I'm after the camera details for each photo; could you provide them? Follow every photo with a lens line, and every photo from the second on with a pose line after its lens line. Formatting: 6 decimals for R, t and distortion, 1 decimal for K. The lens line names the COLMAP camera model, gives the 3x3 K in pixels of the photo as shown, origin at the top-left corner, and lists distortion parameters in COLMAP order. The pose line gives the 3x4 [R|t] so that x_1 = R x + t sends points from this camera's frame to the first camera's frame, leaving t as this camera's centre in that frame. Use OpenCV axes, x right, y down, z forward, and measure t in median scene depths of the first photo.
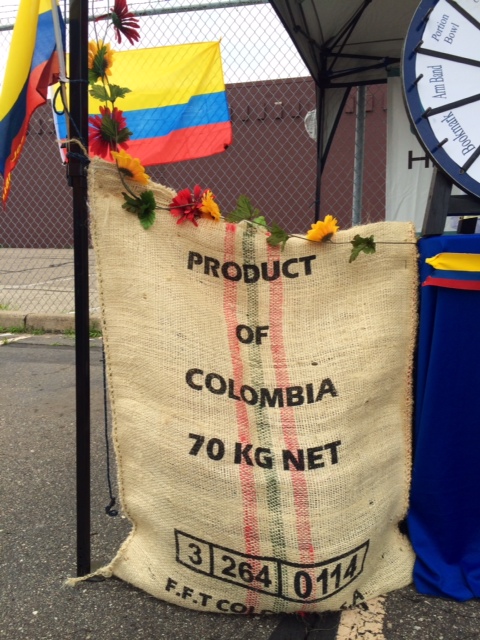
lens RADIAL K [[475.1, 0, 240.0], [0, 475.1, 320.0], [0, 0, 1]] dist [-0.002557, -0.000755]
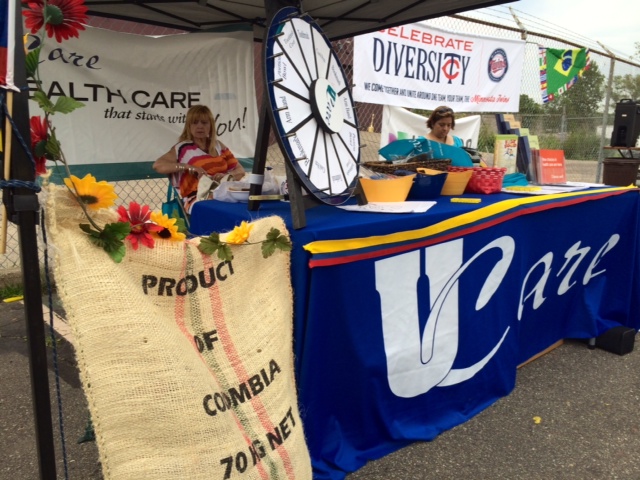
lens RADIAL K [[475.1, 0, 320.0], [0, 475.1, 240.0], [0, 0, 1]] dist [-0.002557, -0.000755]
pose [[0.580772, -0.135015, 0.802792, -0.636103], [0.142521, 0.987783, 0.063021, -0.221713], [-0.801493, 0.077814, 0.592920, 0.178359]]
